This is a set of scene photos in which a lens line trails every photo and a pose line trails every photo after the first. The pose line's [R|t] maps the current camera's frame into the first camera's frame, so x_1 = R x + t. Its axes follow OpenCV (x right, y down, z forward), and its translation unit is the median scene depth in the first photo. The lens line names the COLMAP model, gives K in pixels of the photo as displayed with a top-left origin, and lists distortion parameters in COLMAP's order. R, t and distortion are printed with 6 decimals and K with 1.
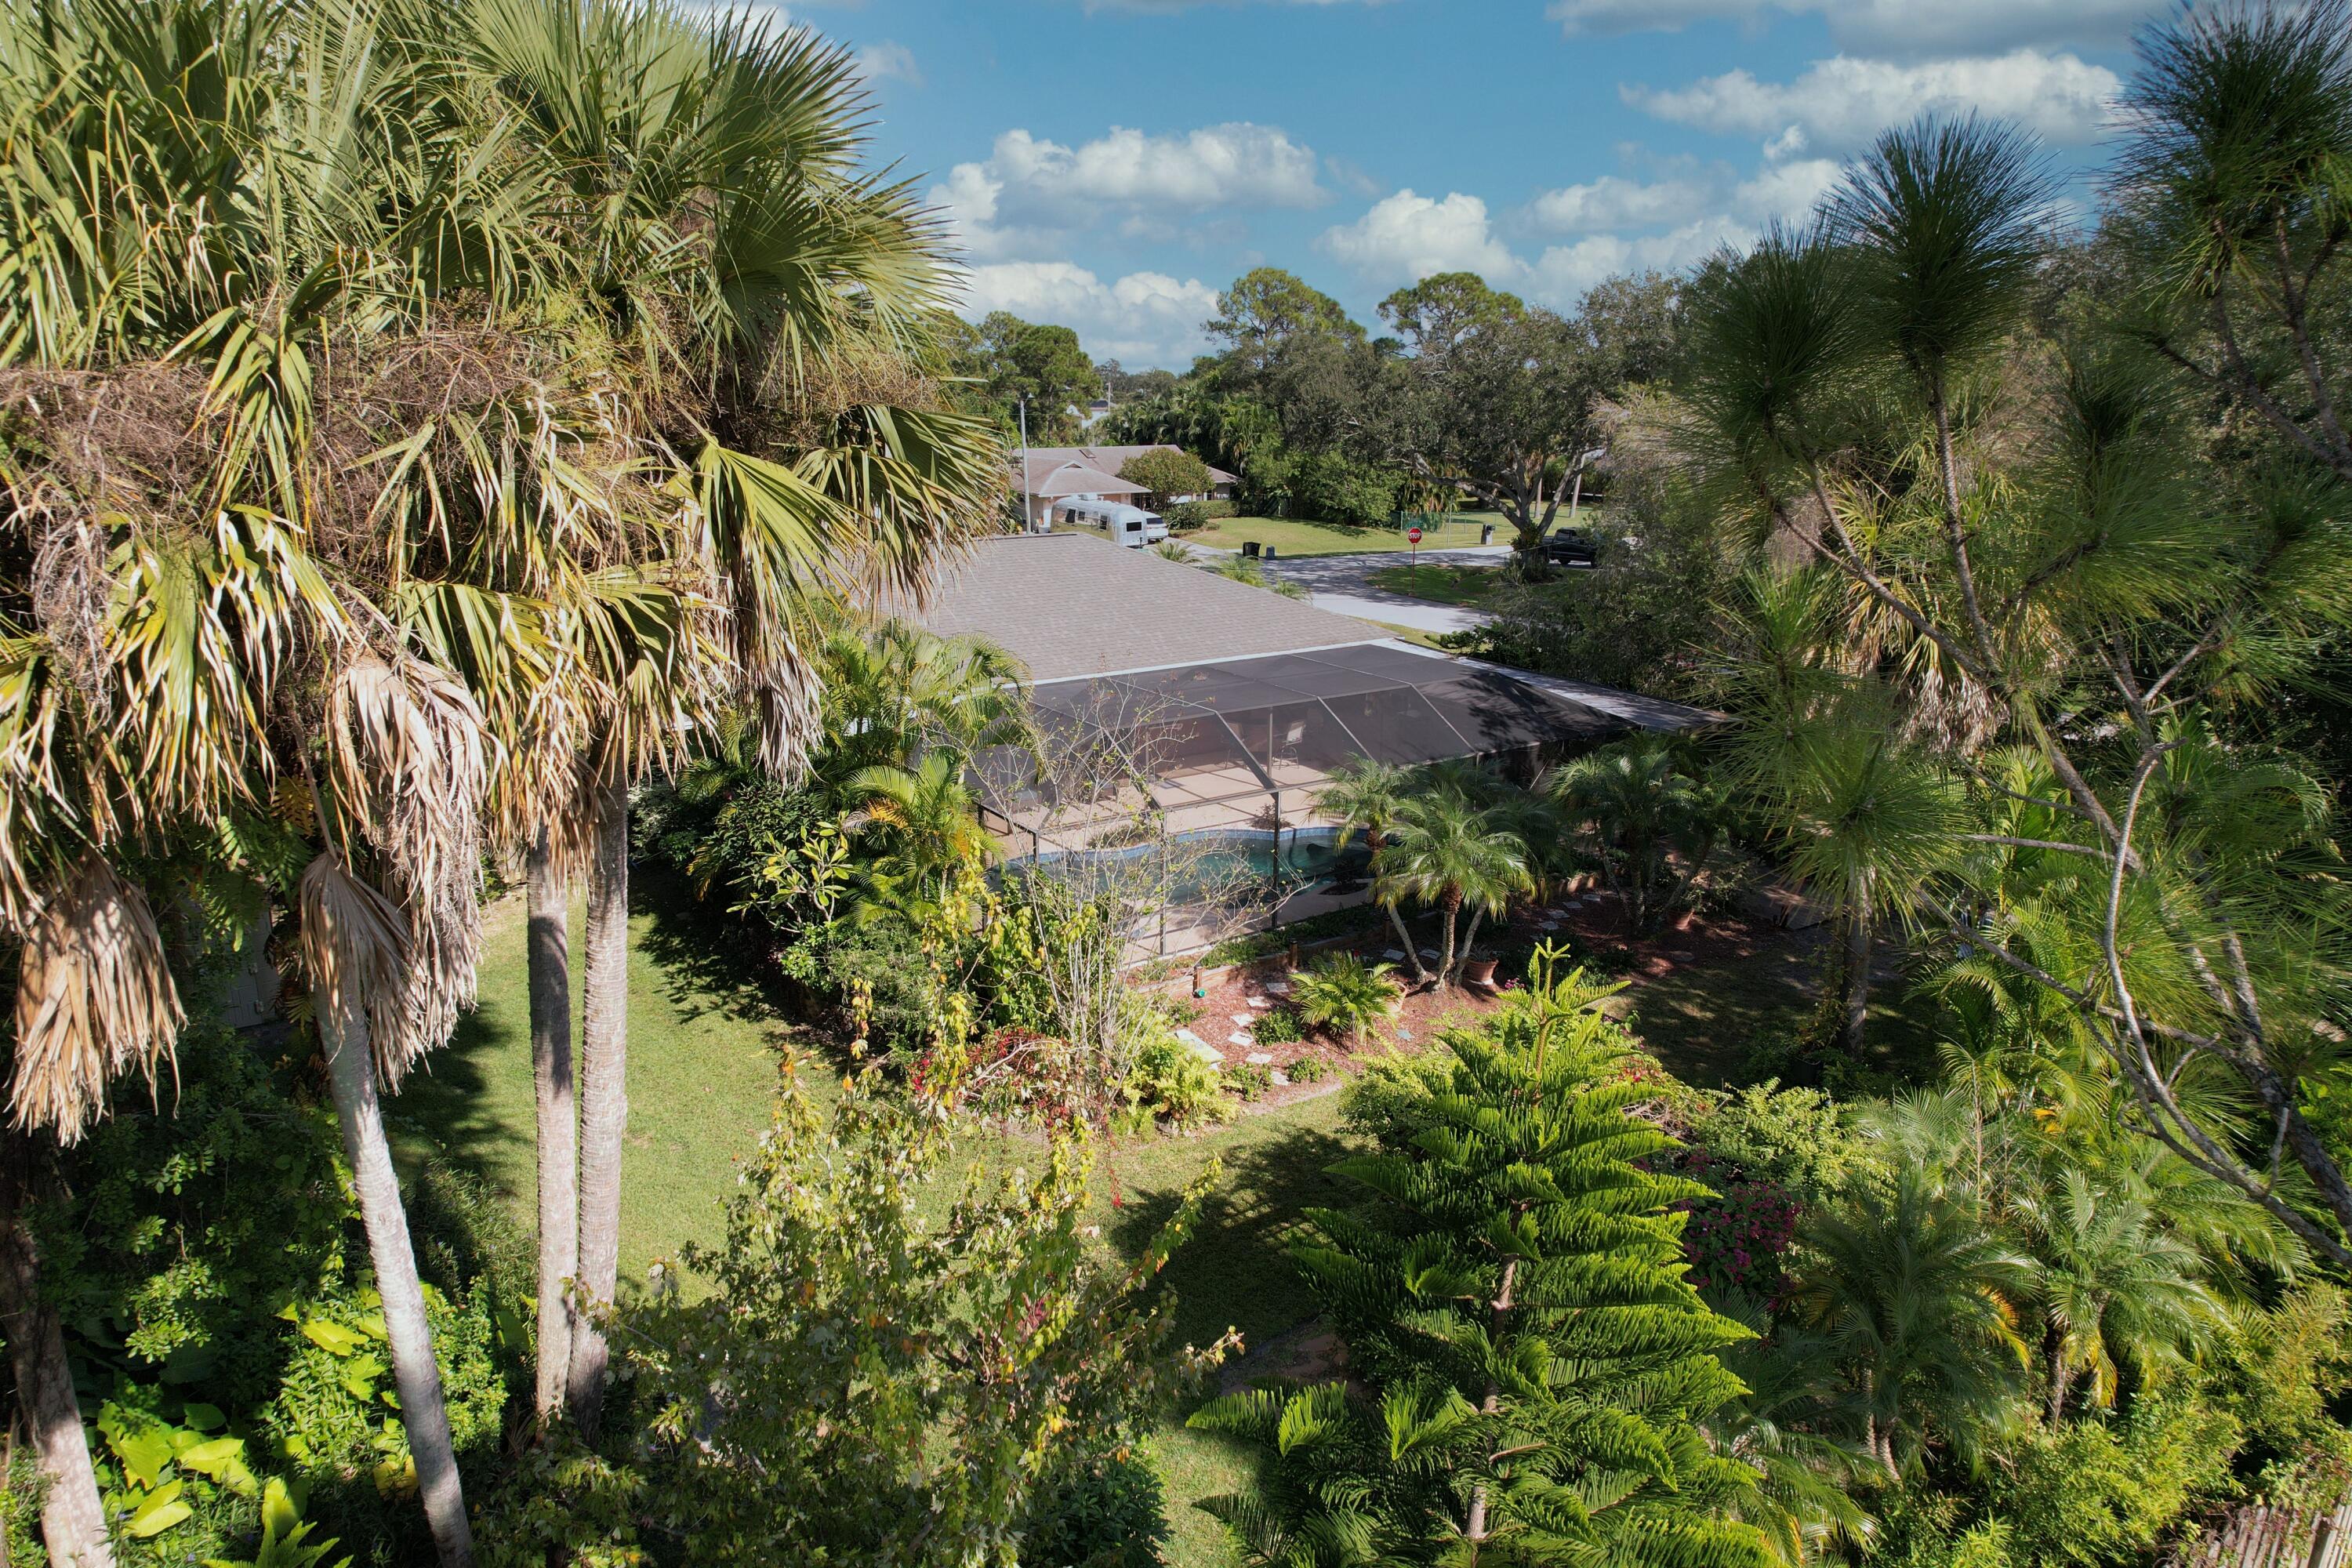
lens RADIAL K [[1499.6, 0, 1174.2], [0, 1499.6, 792.7], [0, 0, 1]] dist [-0.056529, 0.042790]
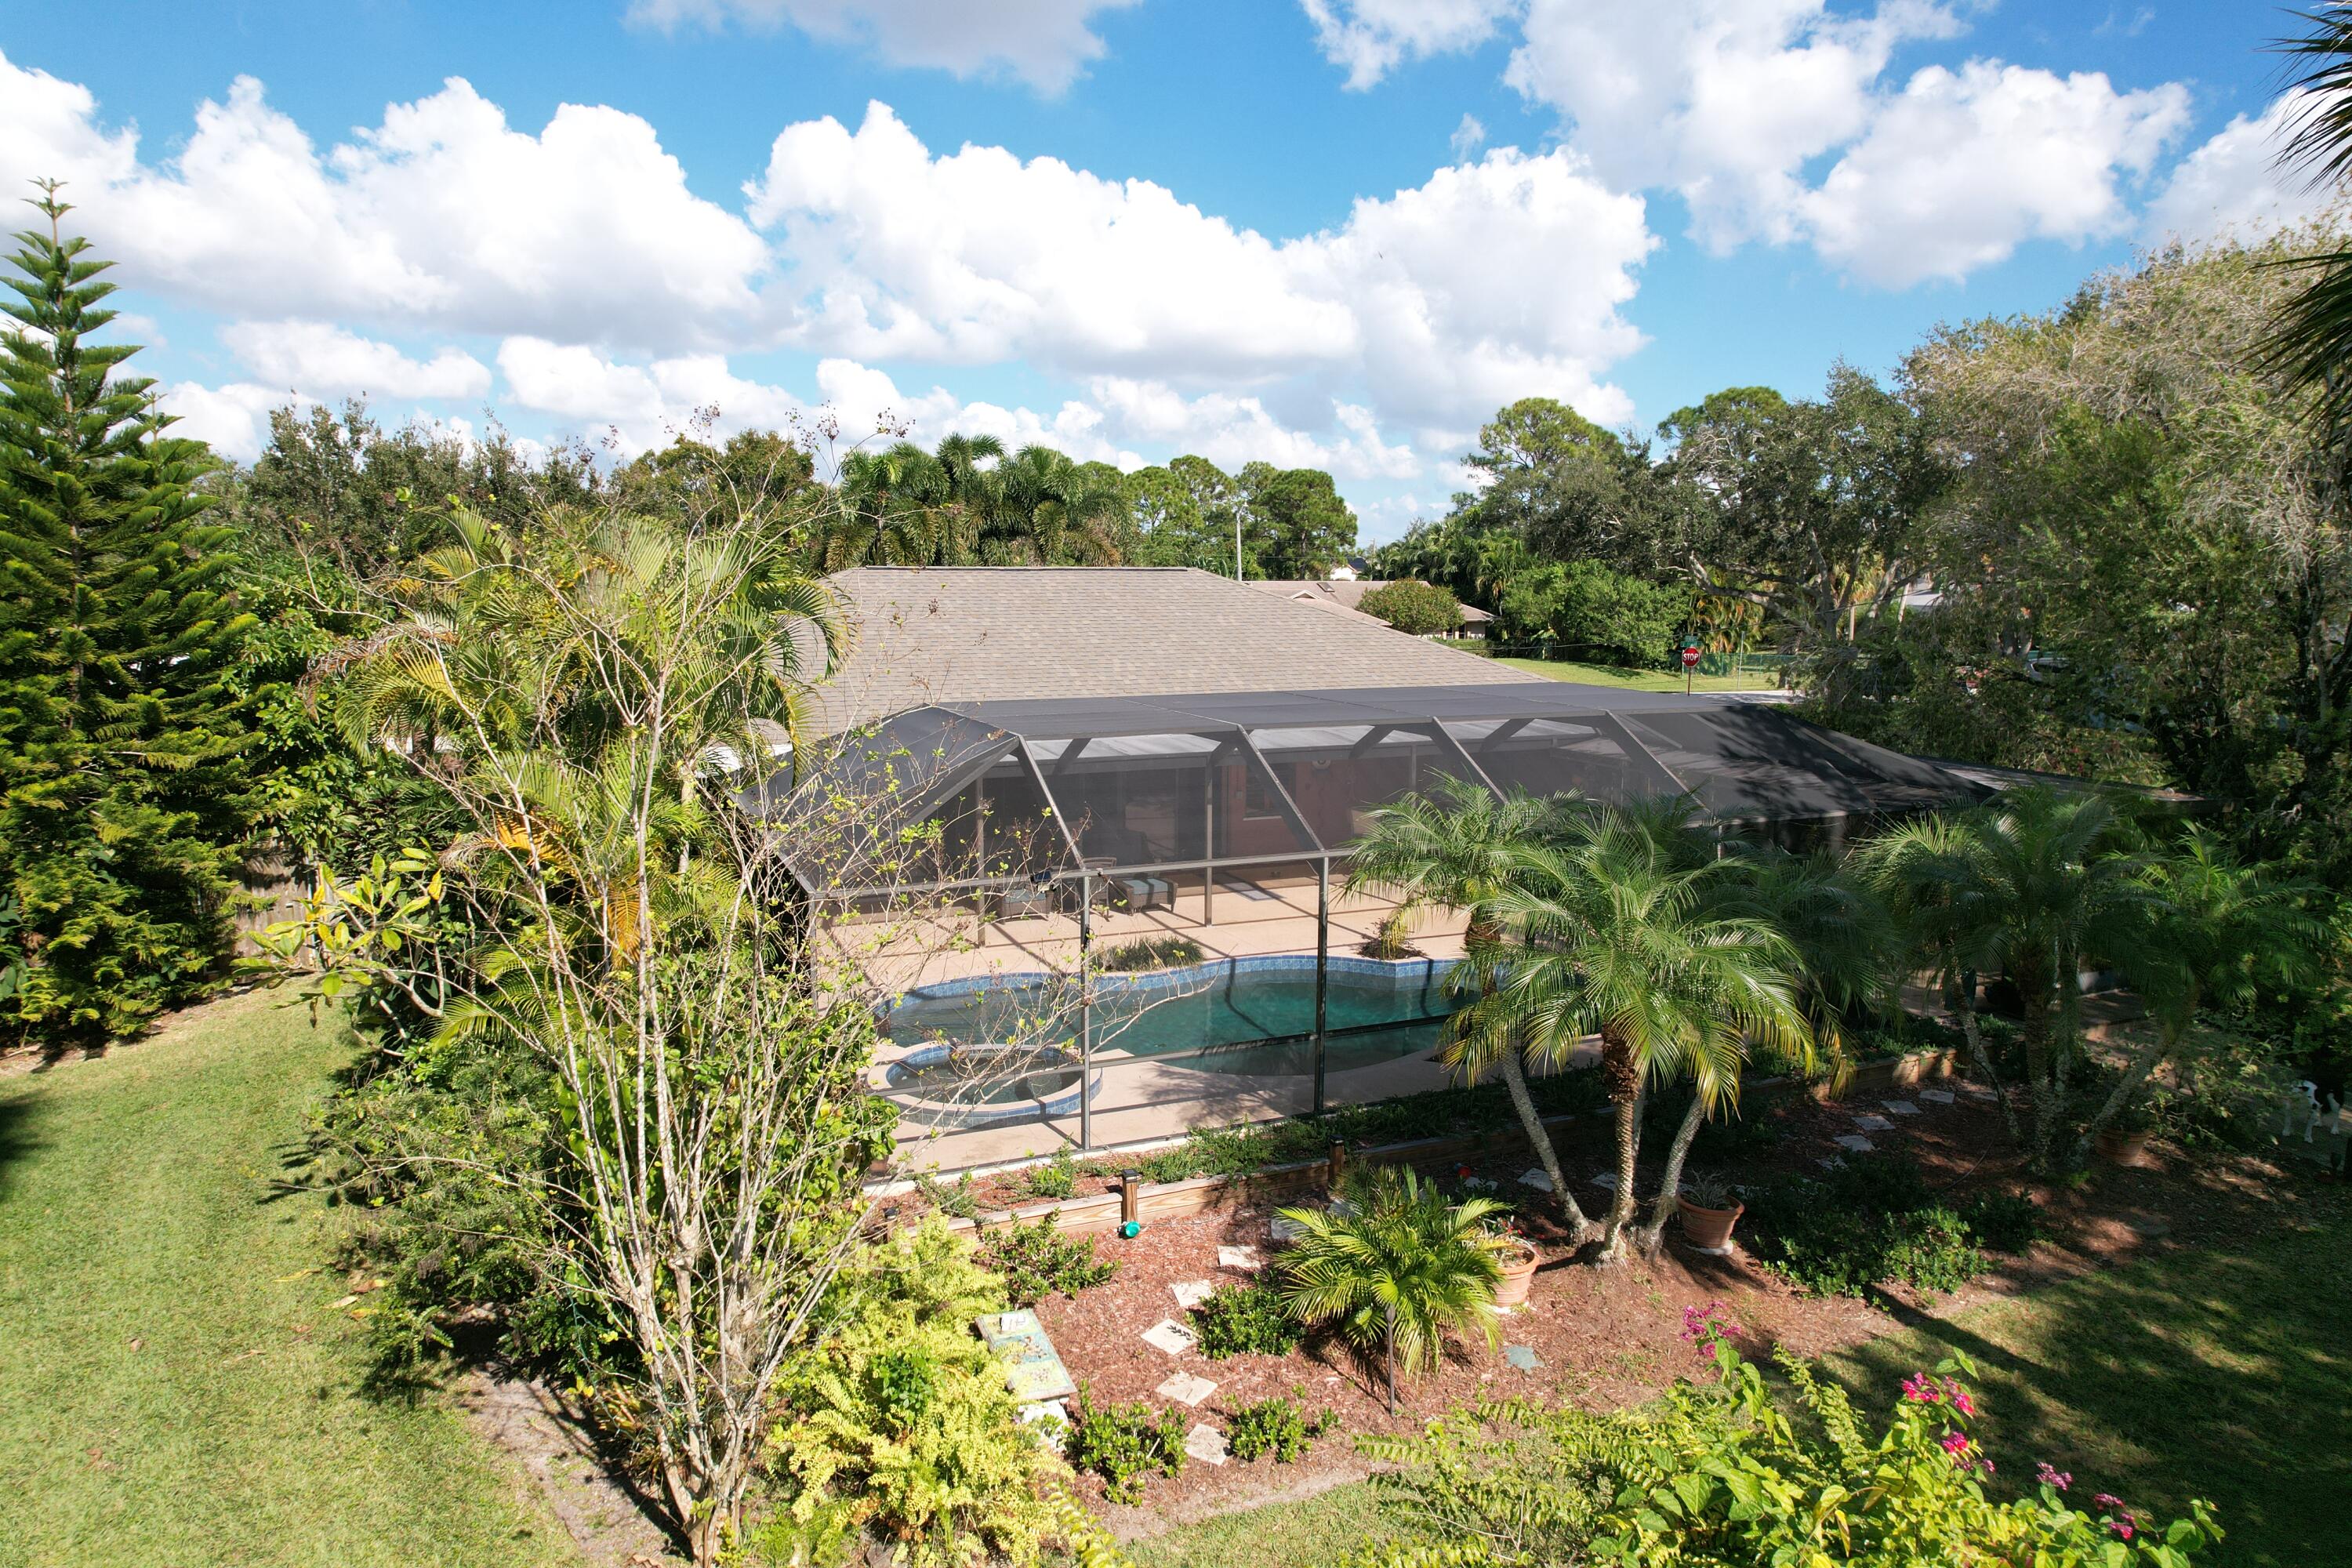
lens RADIAL K [[1499.6, 0, 1174.0], [0, 1499.6, 786.3], [0, 0, 1]] dist [-0.056529, 0.042790]
pose [[0.981202, 0.020058, -0.191936, 0.110079], [-0.044497, 0.991299, -0.123880, 0.039555], [0.187781, 0.130092, 0.973558, 0.419767]]
